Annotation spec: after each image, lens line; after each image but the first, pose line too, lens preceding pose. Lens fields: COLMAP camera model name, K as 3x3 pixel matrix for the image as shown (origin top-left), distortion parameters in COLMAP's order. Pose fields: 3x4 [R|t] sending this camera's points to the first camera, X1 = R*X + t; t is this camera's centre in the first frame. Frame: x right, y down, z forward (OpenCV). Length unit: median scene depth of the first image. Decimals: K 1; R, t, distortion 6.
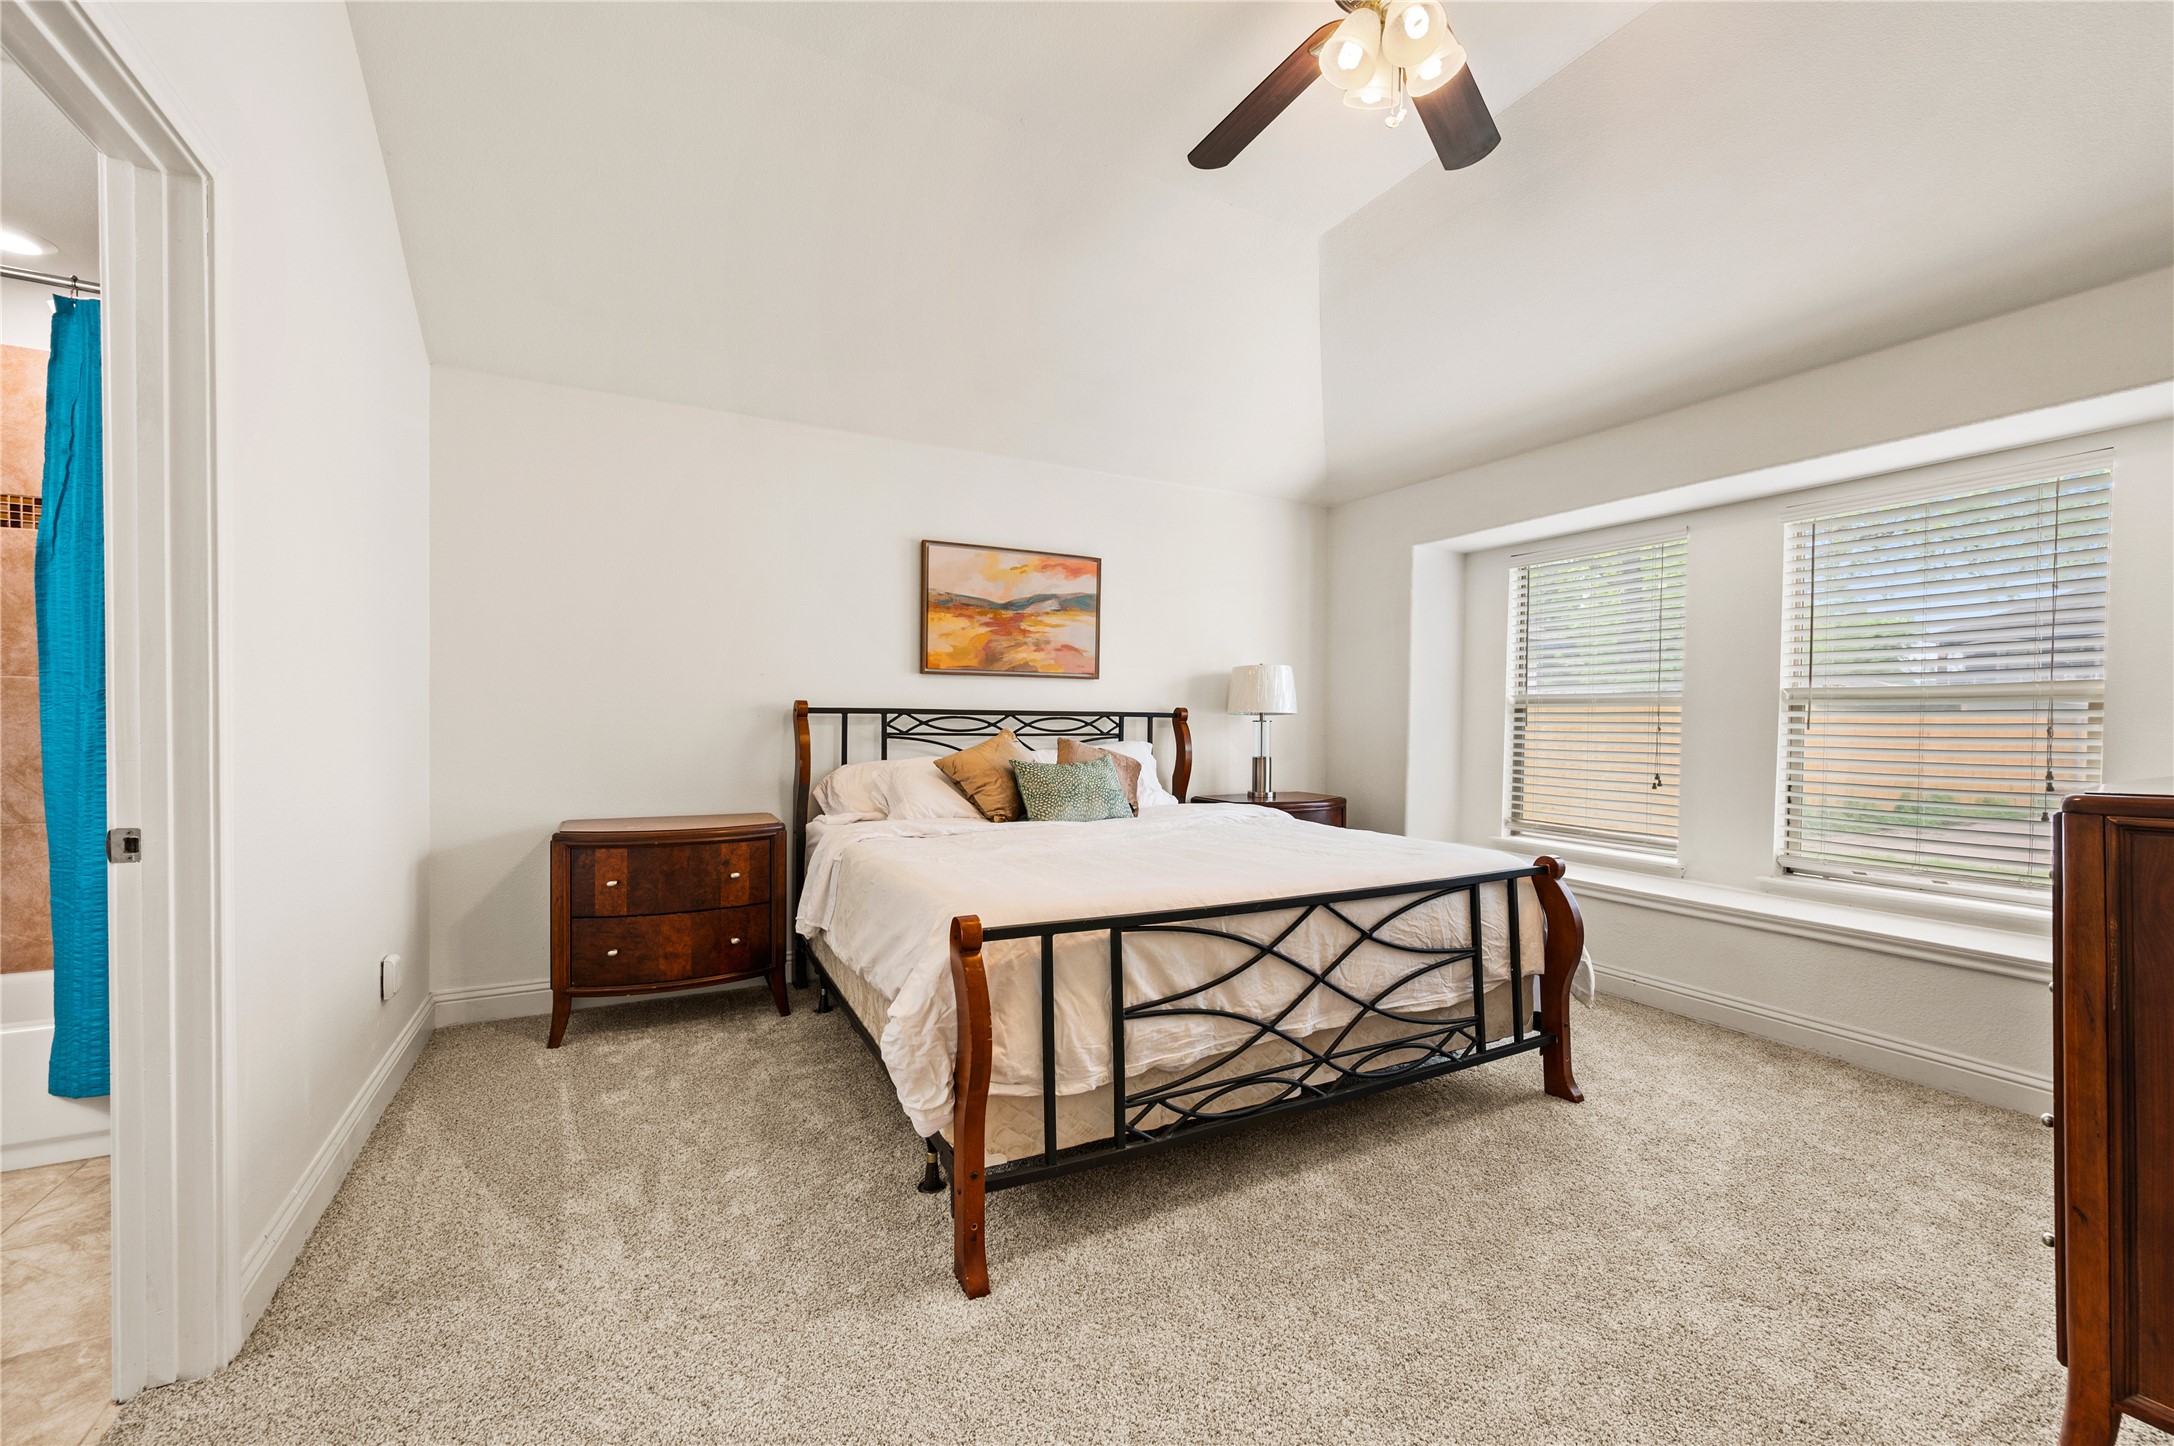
lens RADIAL K [[861.3, 0, 1083.0], [0, 861.3, 718.3], [0, 0, 1]] dist [0.001148, -0.000197]
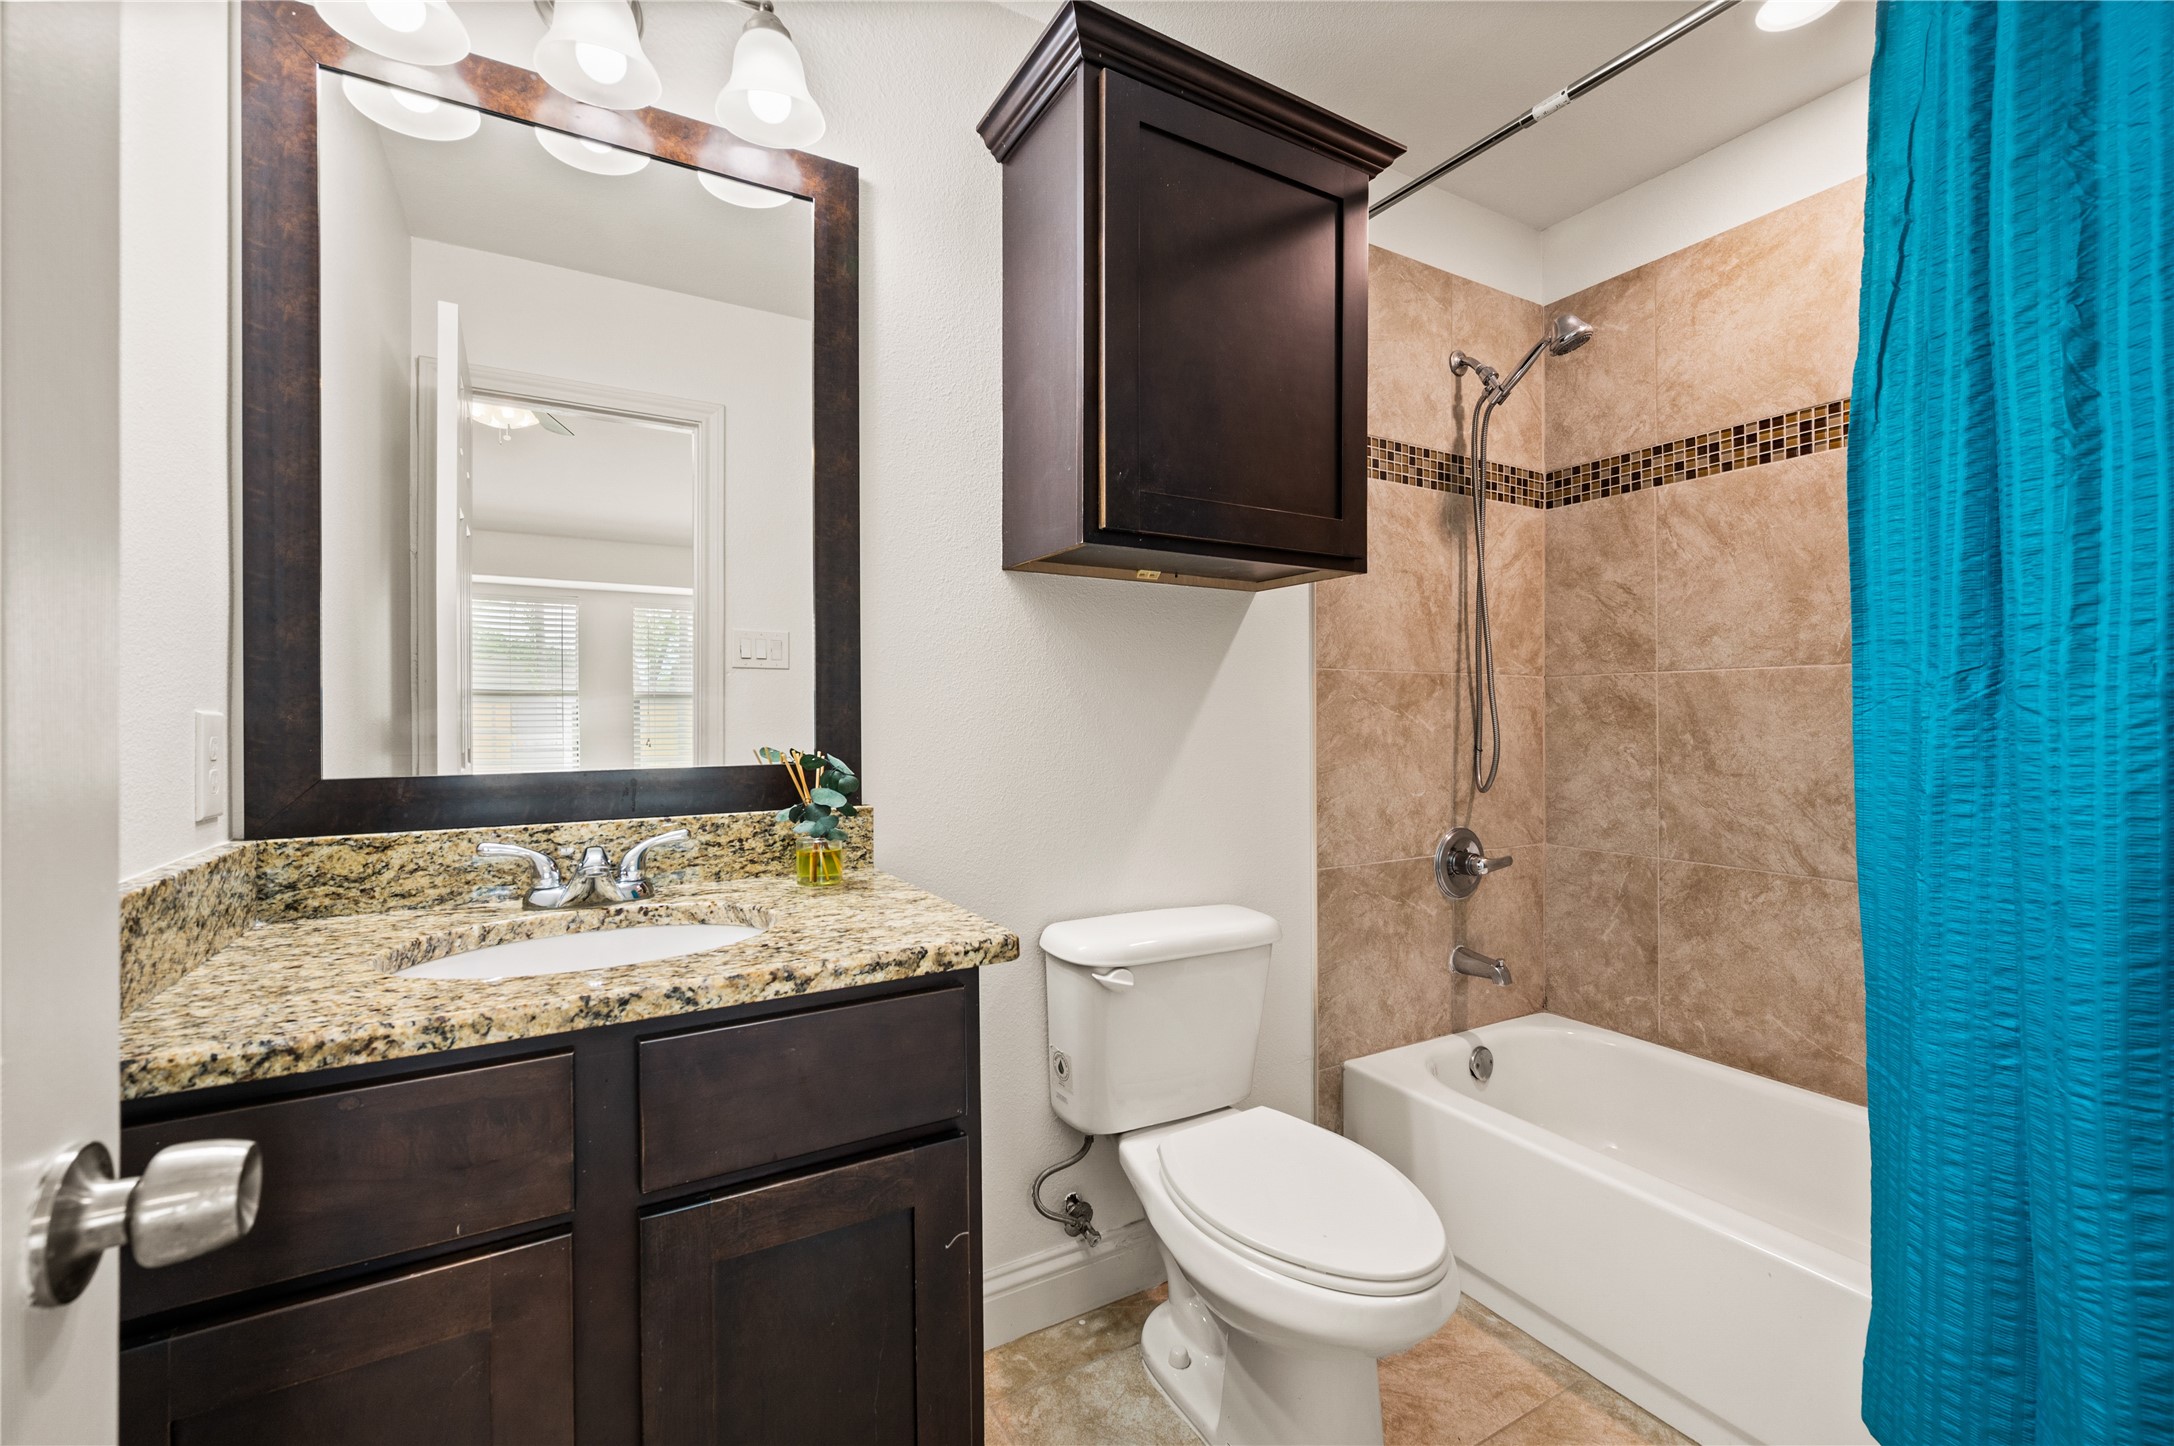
lens RADIAL K [[887.0, 0, 1087.0], [0, 887.0, 723.0], [0, 0, 1]] dist [0.000333, -0.000020]
pose [[0.014729, 0.004255, -0.999882, -0.644558], [-0.002928, 0.999987, 0.004212, -0.003892], [0.999887, 0.002866, 0.014741, 0.498505]]
